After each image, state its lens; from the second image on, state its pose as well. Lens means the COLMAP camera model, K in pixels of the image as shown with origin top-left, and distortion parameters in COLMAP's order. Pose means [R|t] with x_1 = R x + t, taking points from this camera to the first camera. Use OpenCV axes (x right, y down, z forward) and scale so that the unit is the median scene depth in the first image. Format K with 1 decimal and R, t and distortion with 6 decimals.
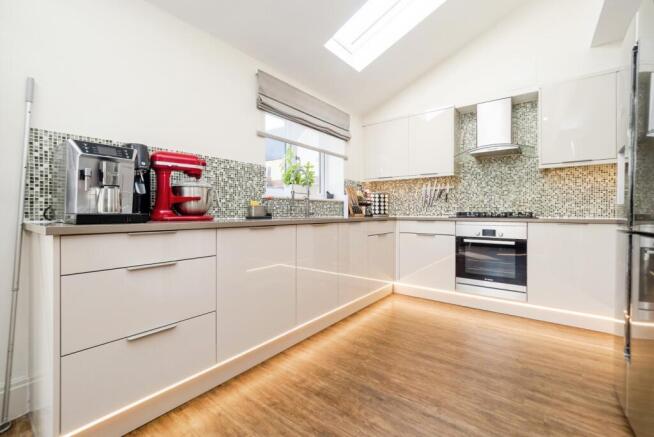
lens RADIAL K [[285.0, 0, 322.7], [0, 285.0, 215.1], [0, 0, 1]] dist [-0.000988, -0.000296]
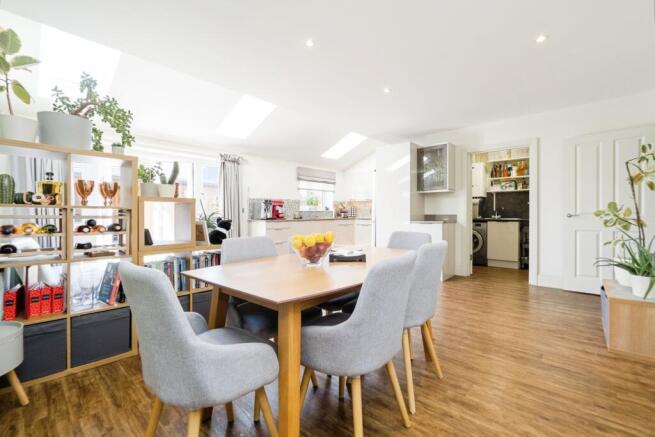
lens RADIAL K [[298.4, 0, 327.5], [0, 298.4, 218.5], [0, 0, 1]] dist [-0.001426, -0.000409]
pose [[0.996765, -0.003191, -0.080307, 0.248731], [0.004157, 0.999921, 0.011854, -0.018558], [0.080263, -0.012150, 0.996700, -1.558079]]
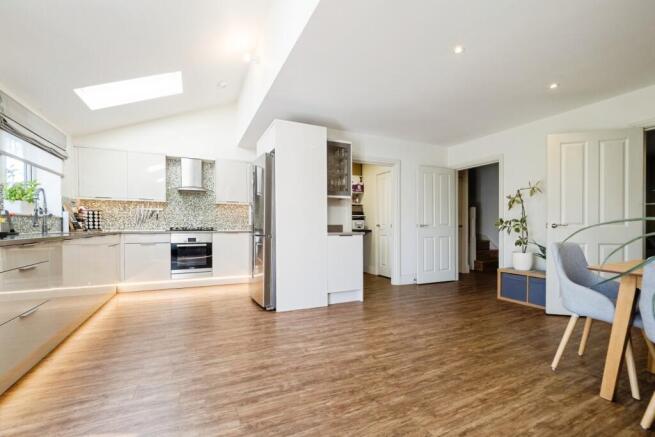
lens RADIAL K [[298.4, 0, 327.5], [0, 298.4, 218.5], [0, 0, 1]] dist [-0.001426, -0.000409]
pose [[0.456112, 0.021602, 0.889660, -0.513481], [0.005052, 0.999626, -0.026862, -0.010407], [-0.889908, 0.016746, 0.455833, -0.425779]]
